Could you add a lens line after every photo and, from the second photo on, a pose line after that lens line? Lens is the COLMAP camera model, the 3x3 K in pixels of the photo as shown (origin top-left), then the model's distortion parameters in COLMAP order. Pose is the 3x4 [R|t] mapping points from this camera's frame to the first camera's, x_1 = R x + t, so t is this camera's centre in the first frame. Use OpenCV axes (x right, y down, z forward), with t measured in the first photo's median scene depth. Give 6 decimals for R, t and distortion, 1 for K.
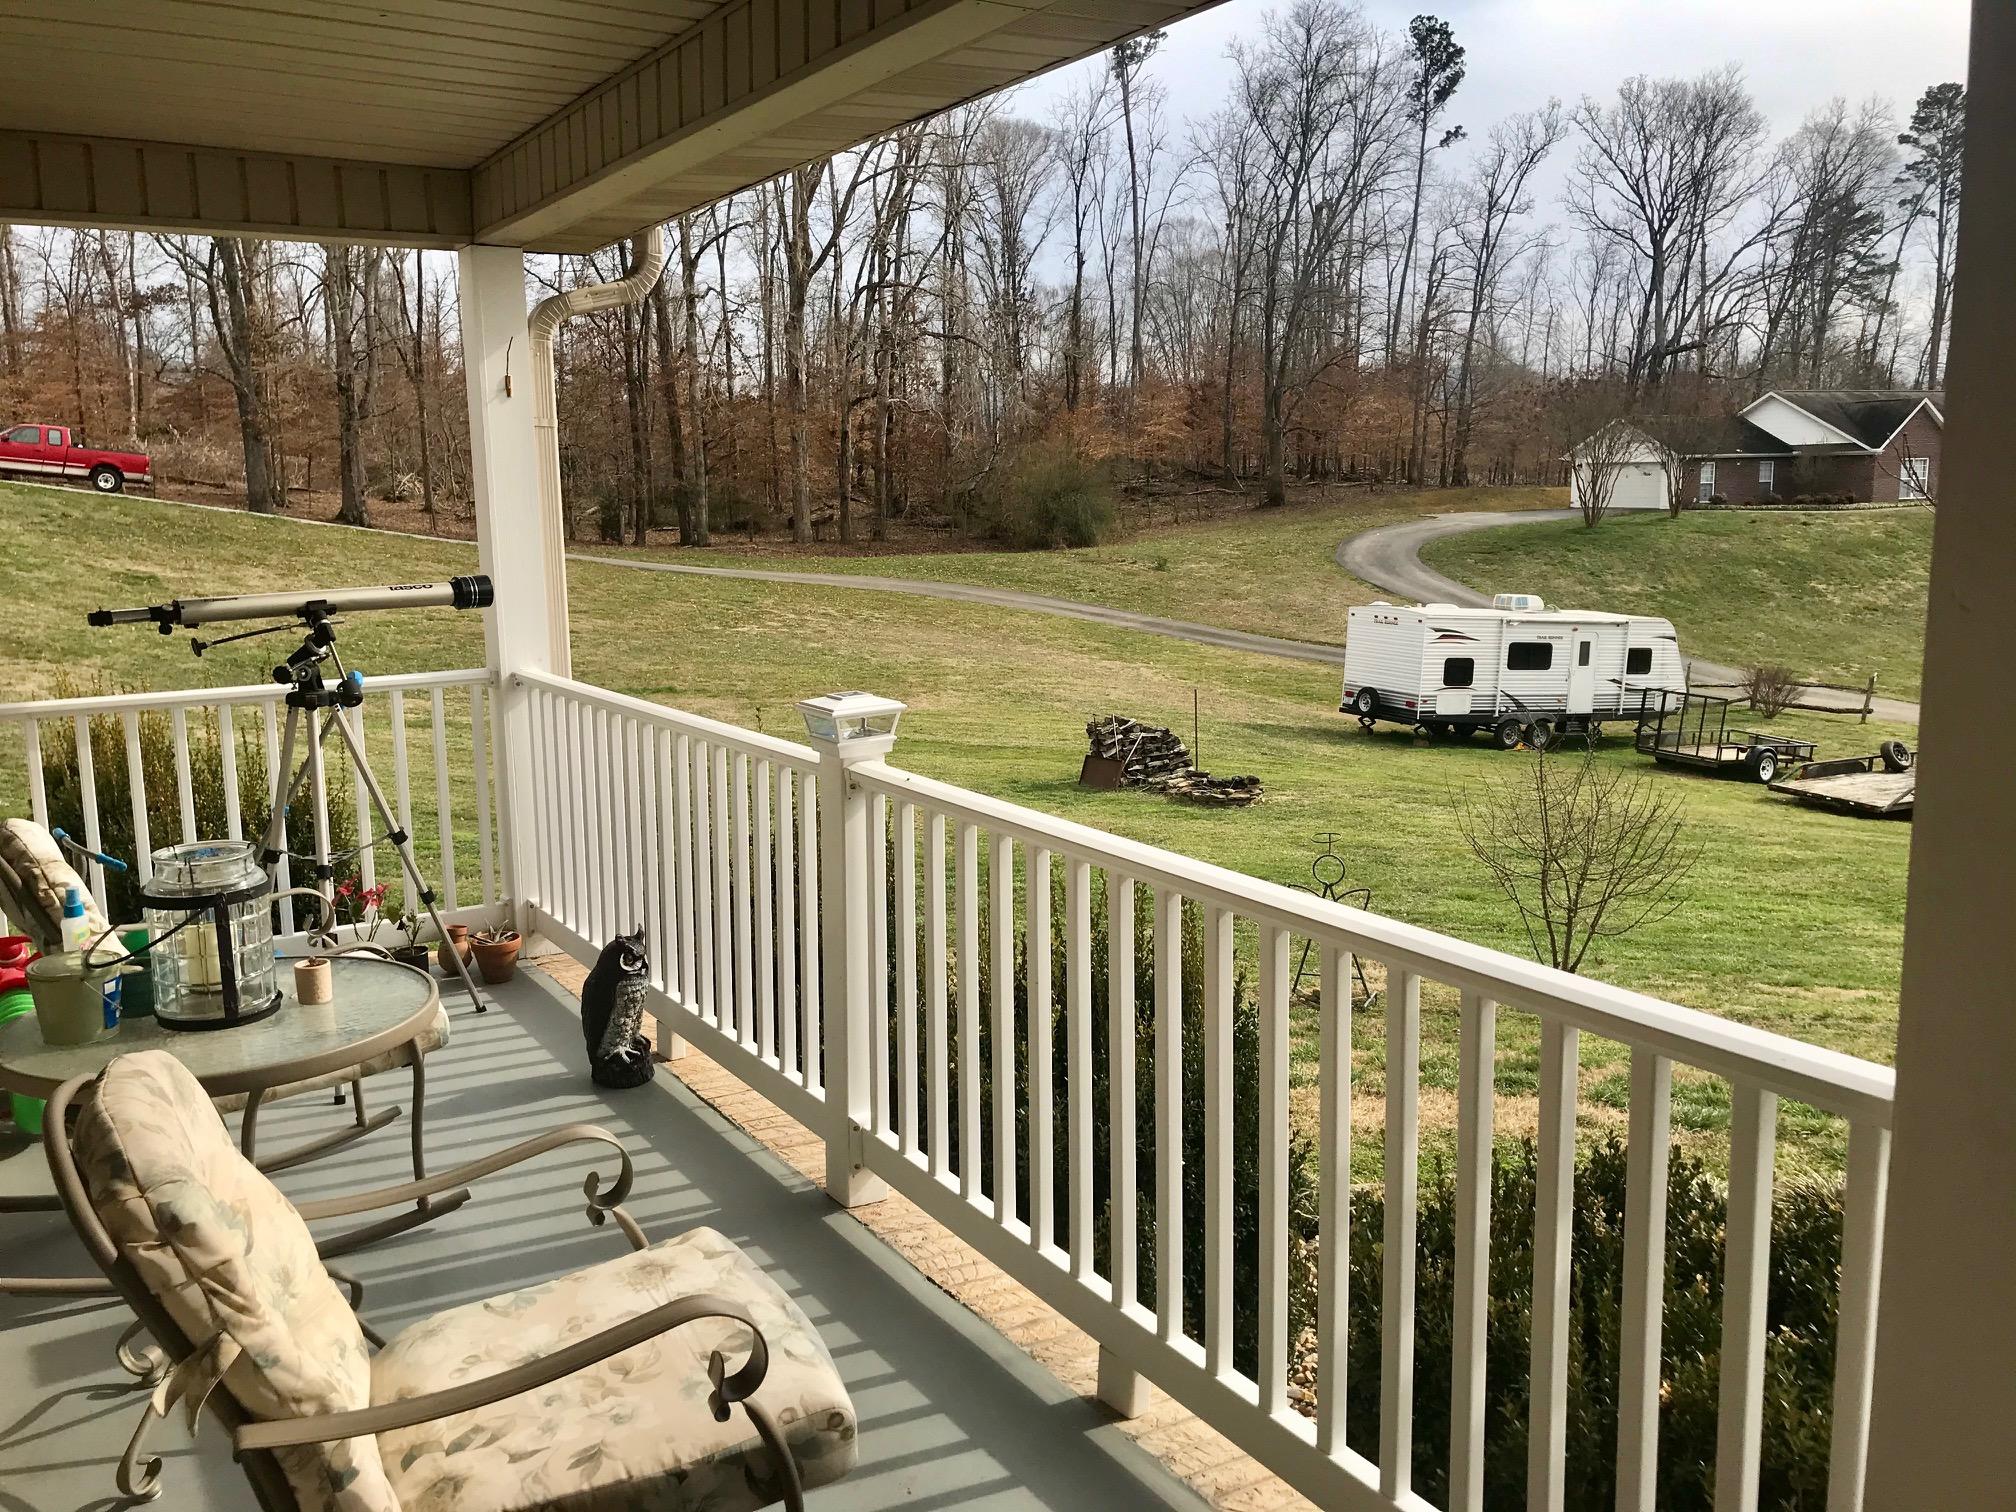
lens RADIAL K [[1650.0, 0, 1000.4], [0, 1650.0, 733.0], [0, 0, 1]] dist [0.059991, -0.060155]
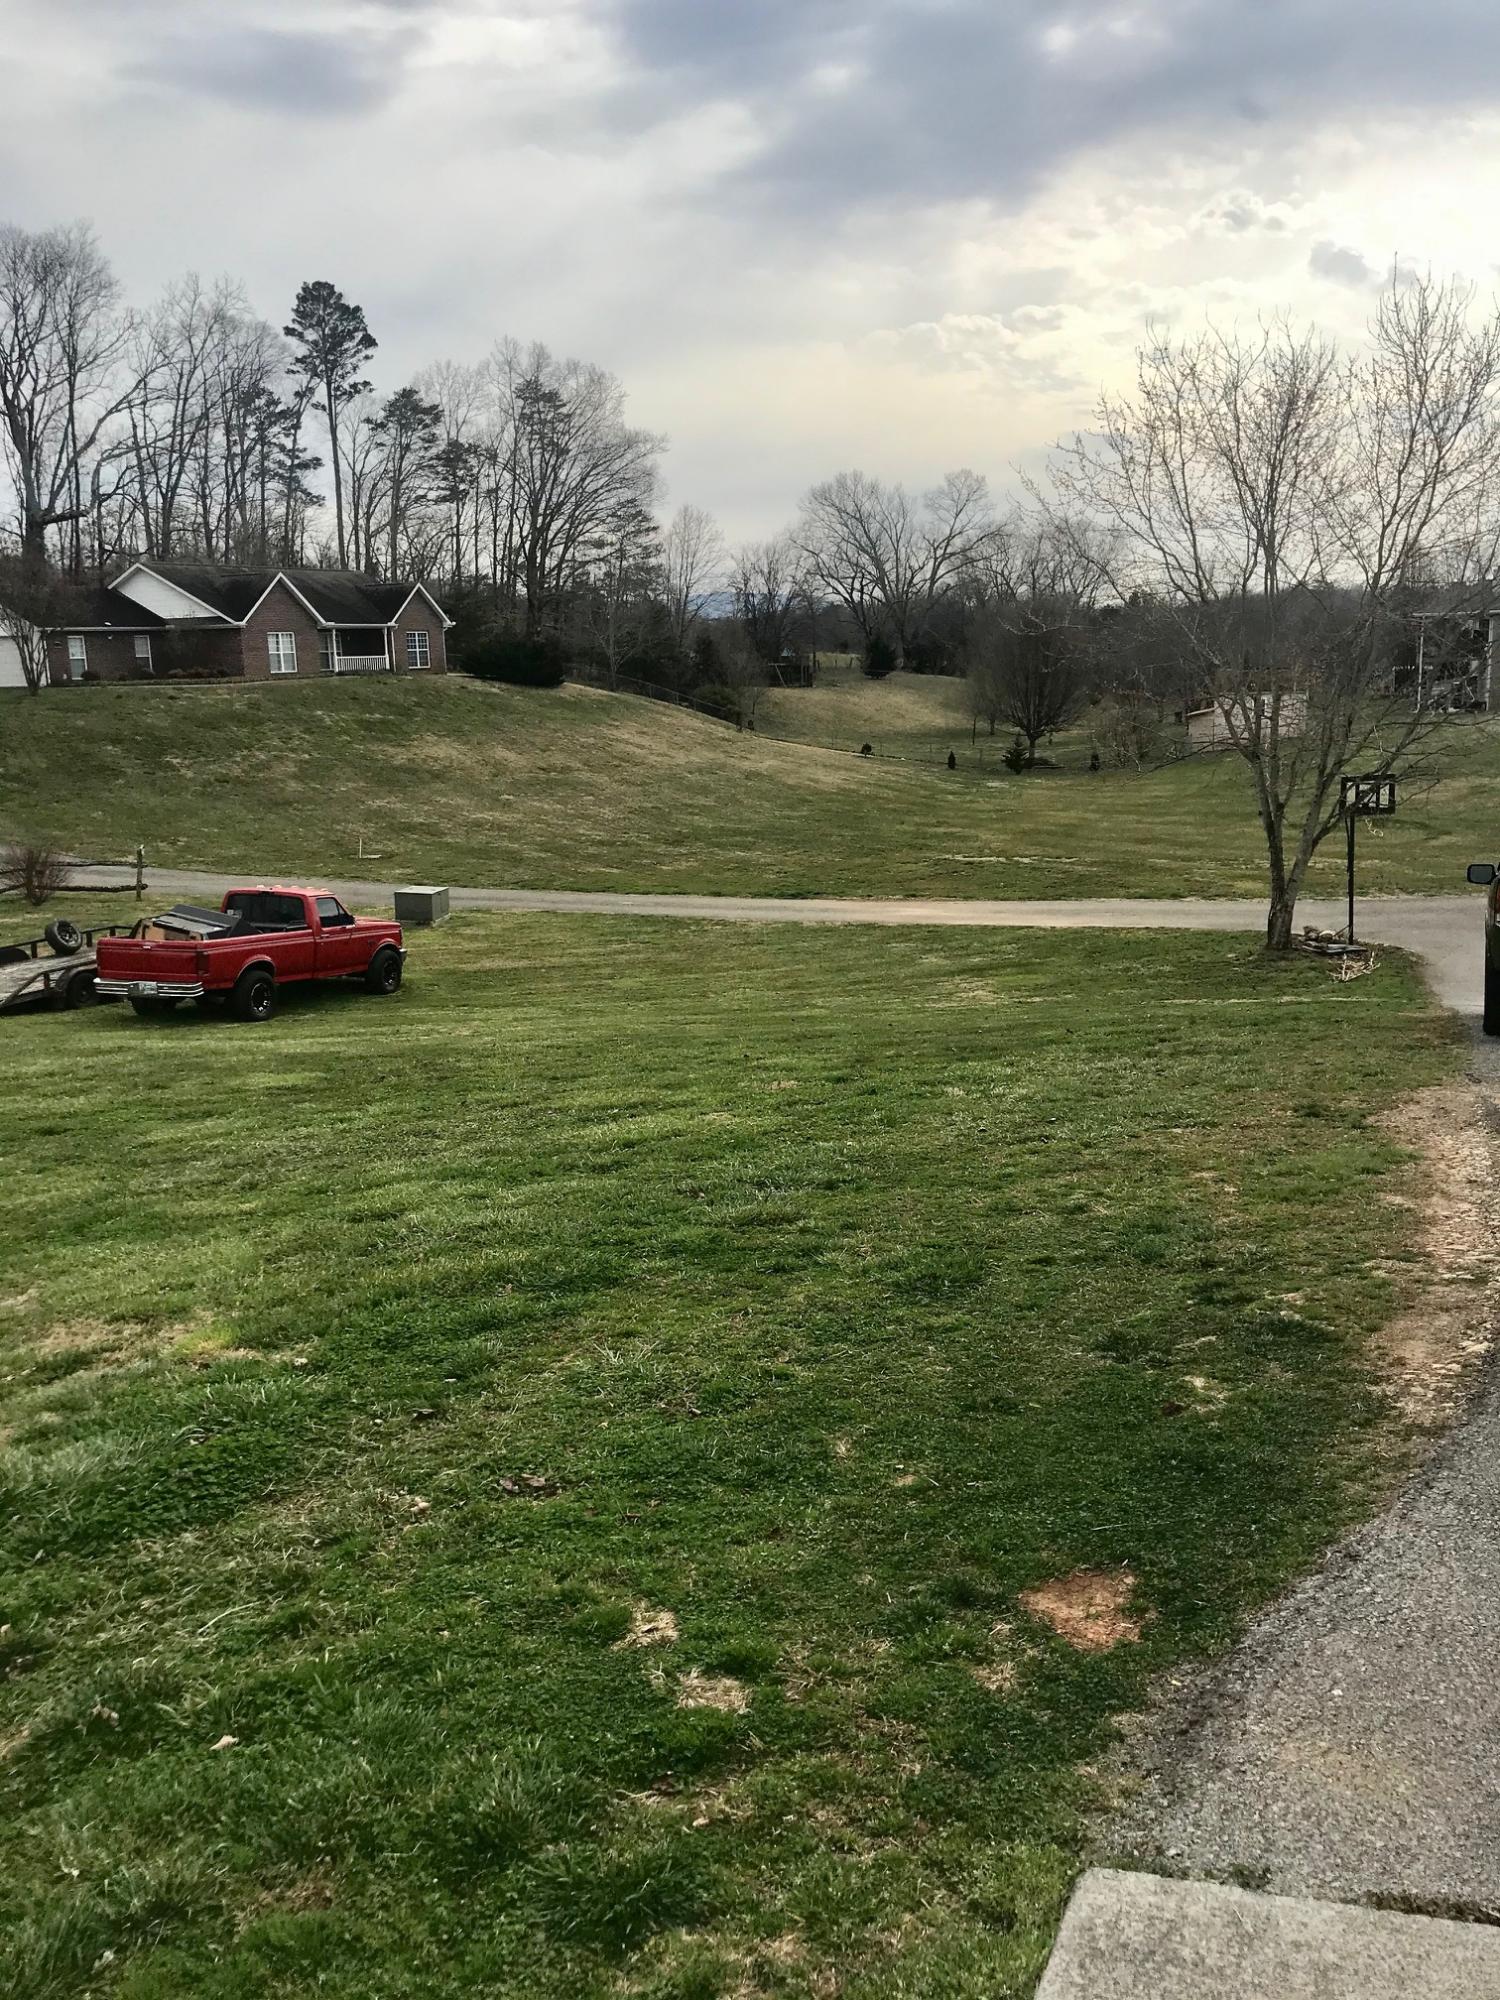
lens RADIAL K [[1636.9, 0, 750.0], [0, 1636.9, 1000.0], [0, 0, 1]] dist [0.059991, -0.060155]
pose [[0.770577, -0.143203, 0.621050, 0.111636], [0.116988, 0.989655, 0.083042, 0.006869], [-0.626518, 0.008665, 0.779359, 0.043008]]
